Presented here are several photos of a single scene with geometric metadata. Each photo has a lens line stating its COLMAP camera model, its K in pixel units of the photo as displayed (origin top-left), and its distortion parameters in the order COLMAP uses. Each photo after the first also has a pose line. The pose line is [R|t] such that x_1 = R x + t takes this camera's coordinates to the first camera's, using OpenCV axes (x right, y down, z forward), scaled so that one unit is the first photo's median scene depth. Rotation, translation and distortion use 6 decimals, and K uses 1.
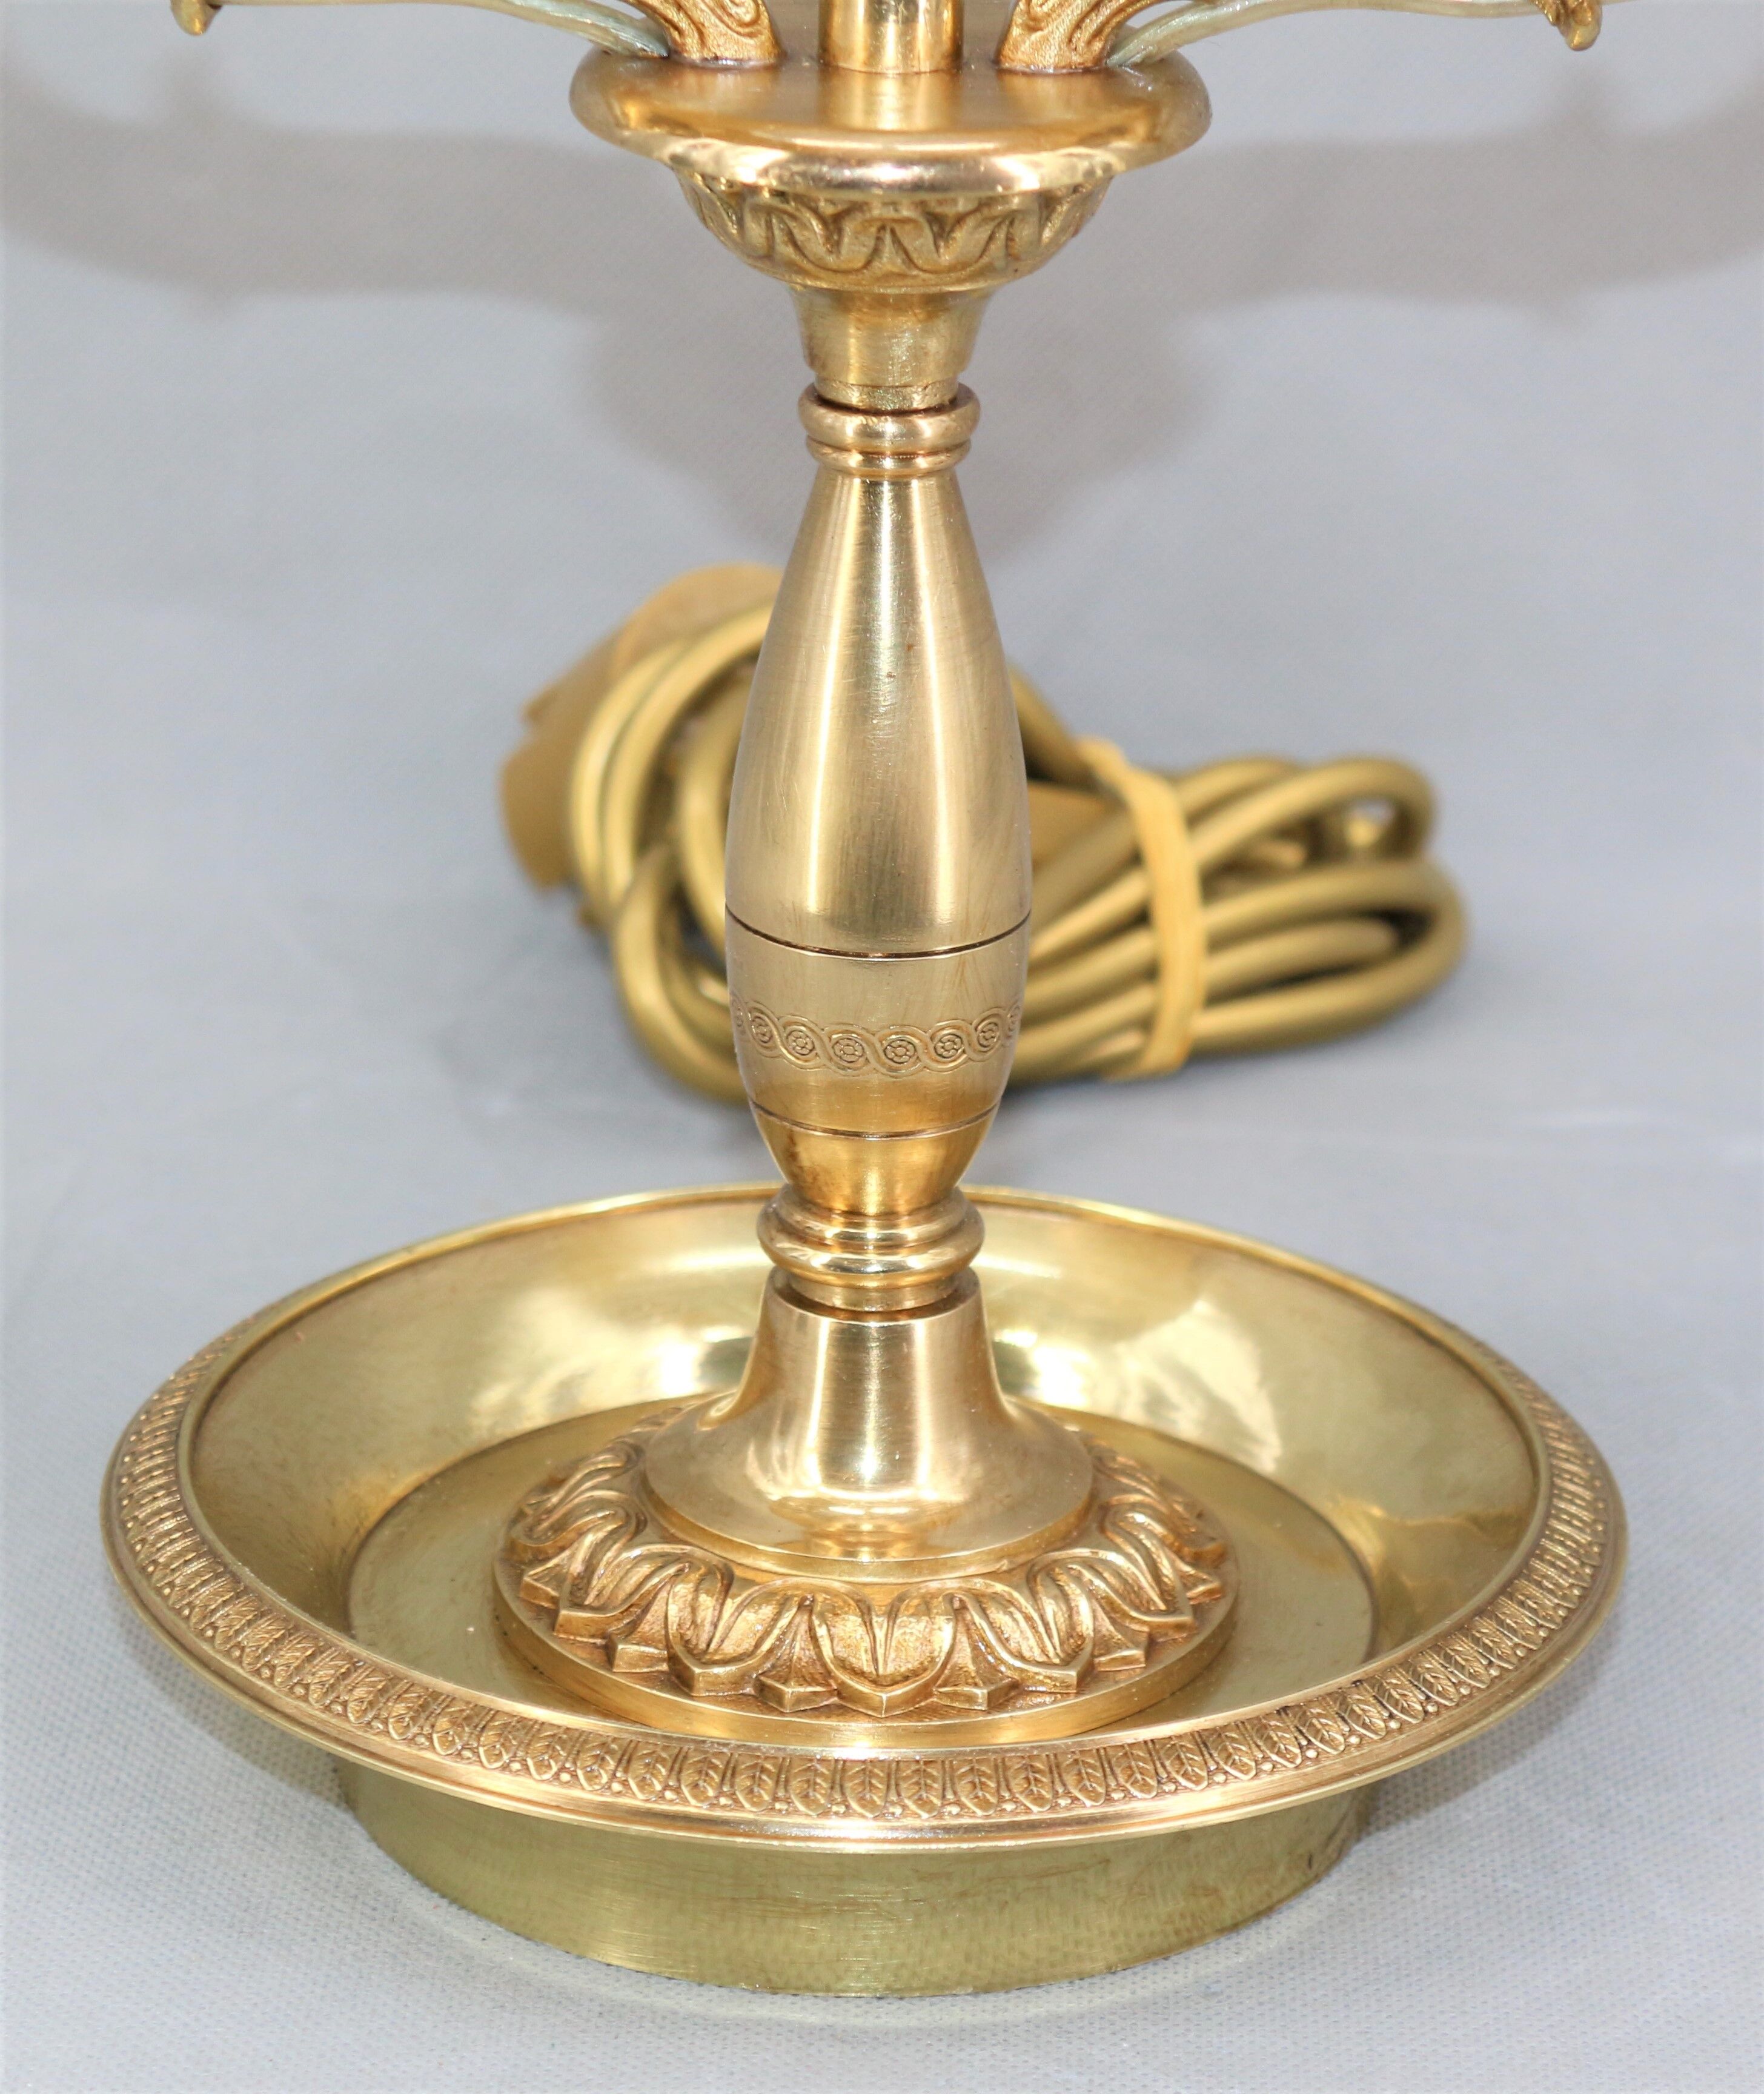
lens RADIAL K [[7227.8, 0, 882.0], [0, 7227.8, 1047.0], [0, 0, 1]] dist [0.177643, -1.646419]
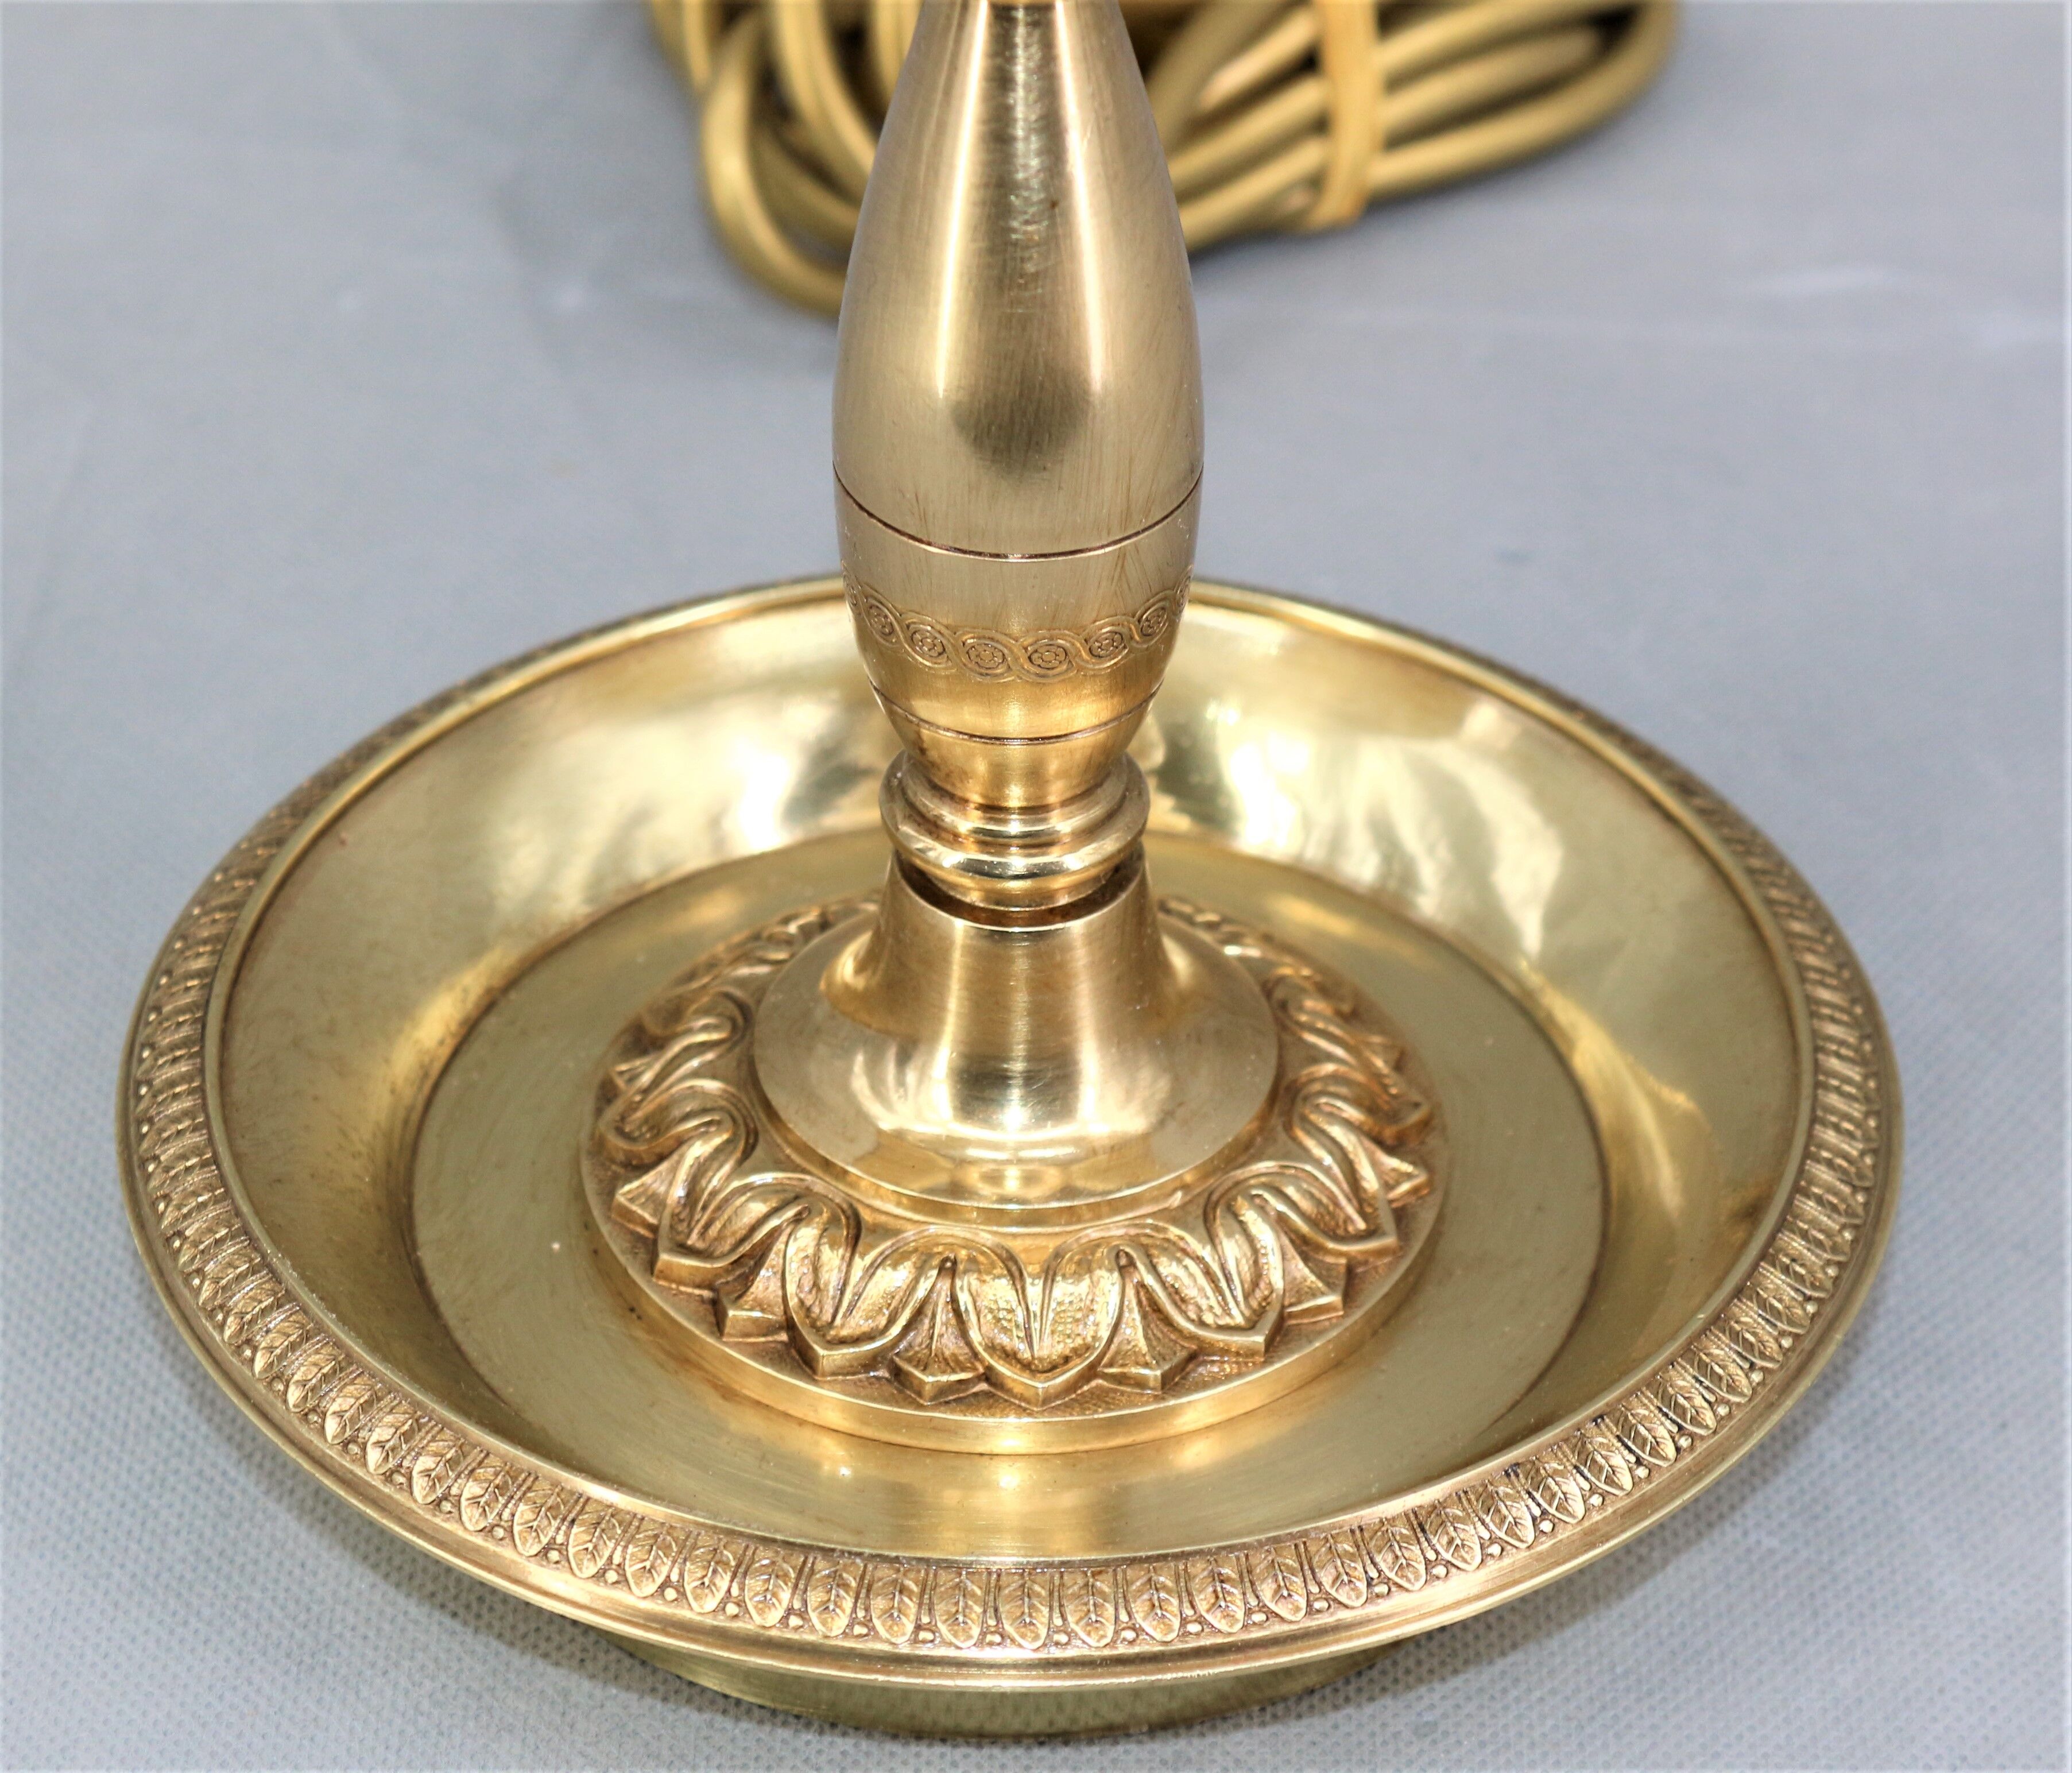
lens RADIAL K [[6890.9, 0, 1036.0], [0, 6890.9, 886.5], [0, 0, 1]] dist [0.147463, -1.006087]
pose [[0.999852, -0.016340, 0.005457, -0.003674], [0.014232, 0.961953, 0.272844, -0.187303], [-0.009708, -0.272726, 0.962043, 0.228072]]
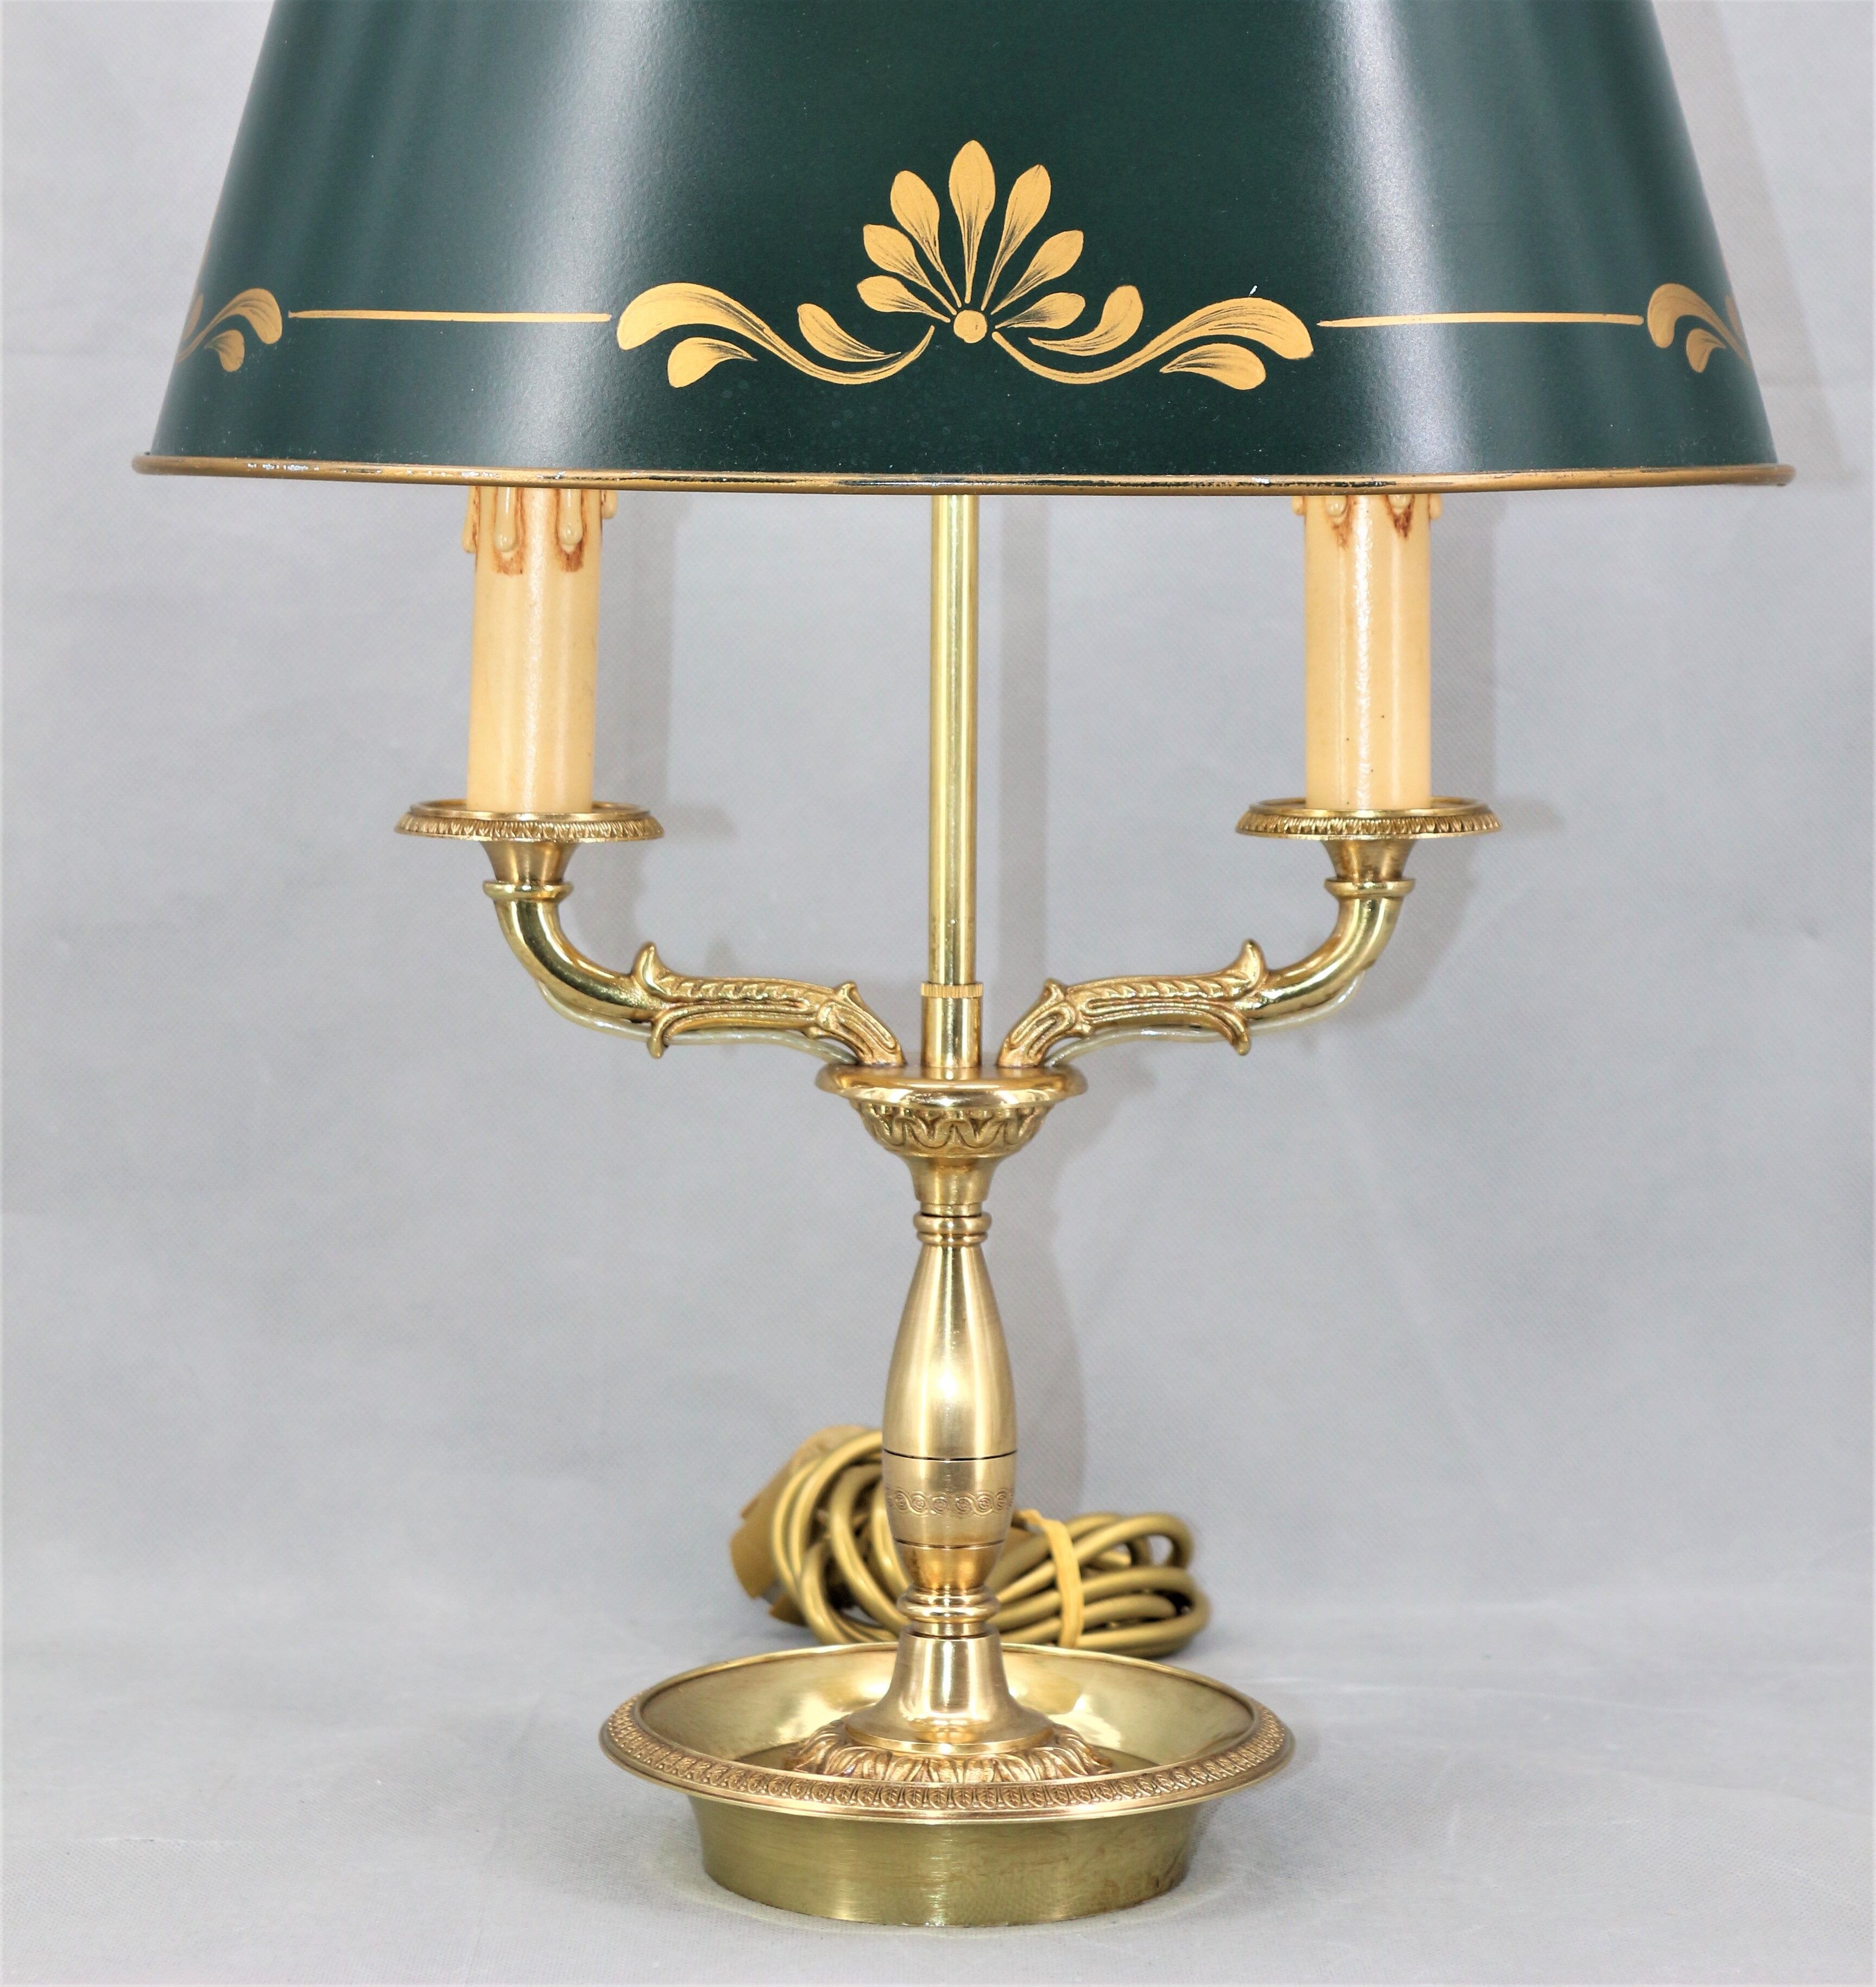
lens RADIAL K [[5446.9, 0, 934.3], [0, 5446.9, 740.1], [0, 0, 1]] dist [0.031947, 0.617643]
pose [[0.999140, -0.013763, 0.039121, -0.068342], [0.025586, 0.946959, -0.320333, 0.313347], [-0.032637, 0.321058, 0.946497, -0.671760]]
